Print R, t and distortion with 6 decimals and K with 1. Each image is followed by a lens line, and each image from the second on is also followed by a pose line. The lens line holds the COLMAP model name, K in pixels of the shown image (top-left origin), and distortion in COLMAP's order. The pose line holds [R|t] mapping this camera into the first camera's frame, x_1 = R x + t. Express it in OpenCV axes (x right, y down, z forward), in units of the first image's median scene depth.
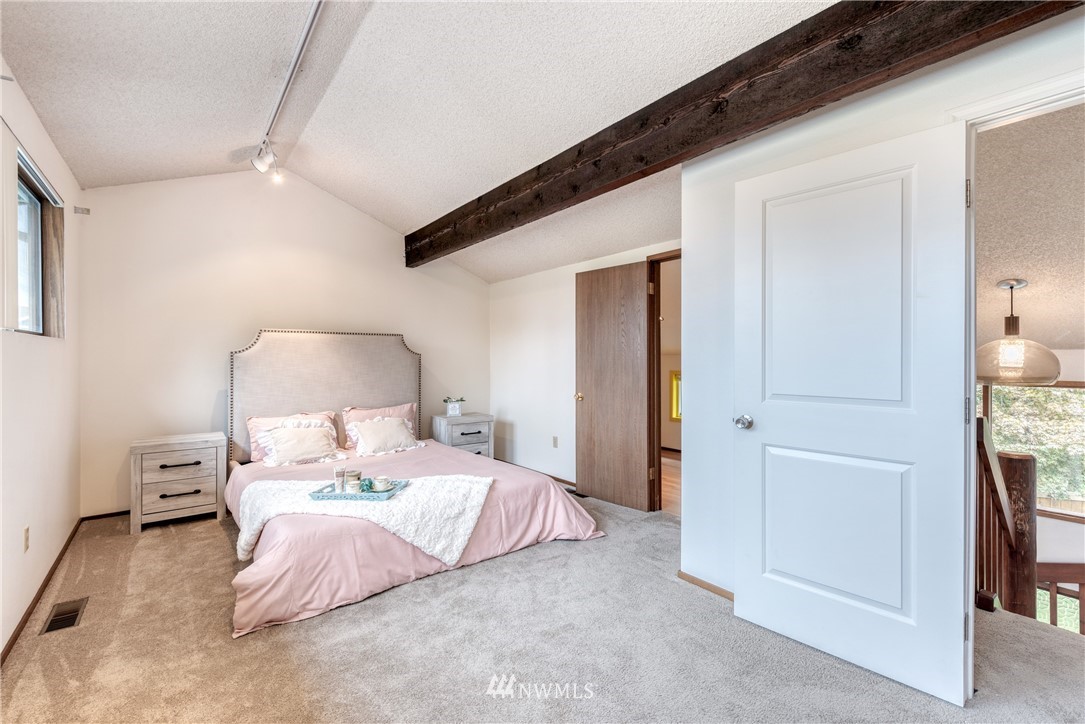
lens RADIAL K [[470.6, 0, 537.3], [0, 470.6, 358.0], [0, 0, 1]] dist [0.005347, -0.002114]
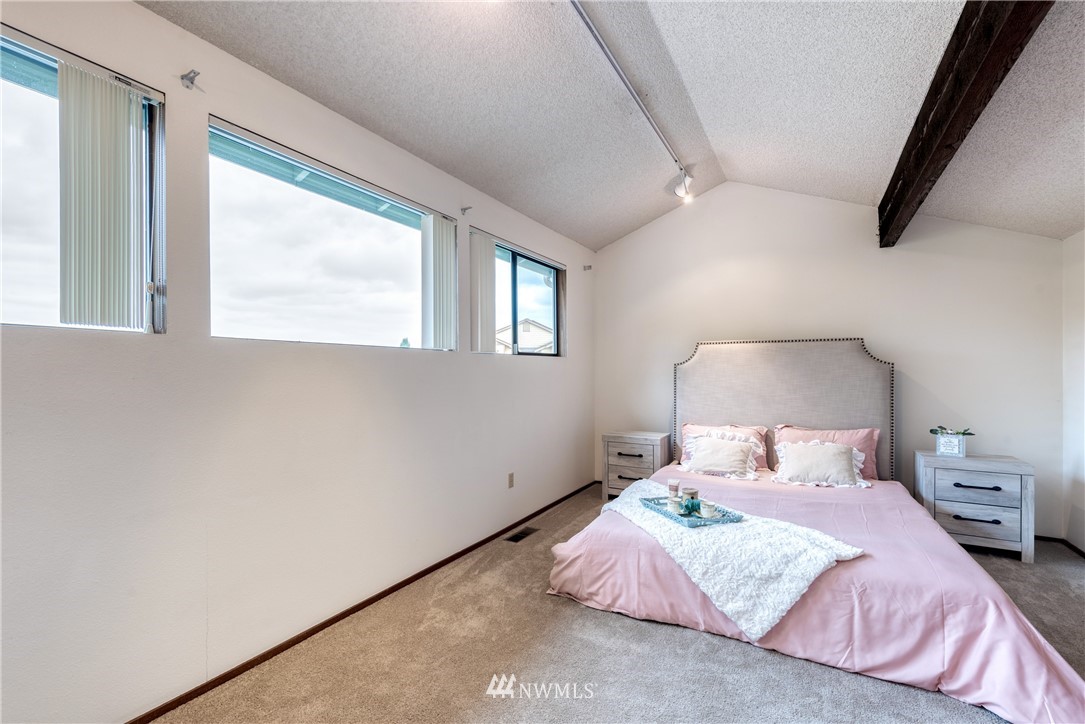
lens RADIAL K [[470.6, 0, 541.0], [0, 470.6, 370.8], [0, 0, 1]] dist [0.005347, -0.002114]
pose [[0.395215, 0.000137, -0.918589, 0.347129], [0.001465, 0.999999, 0.000780, 0.003125], [0.918588, -0.001654, 0.395214, 0.345770]]
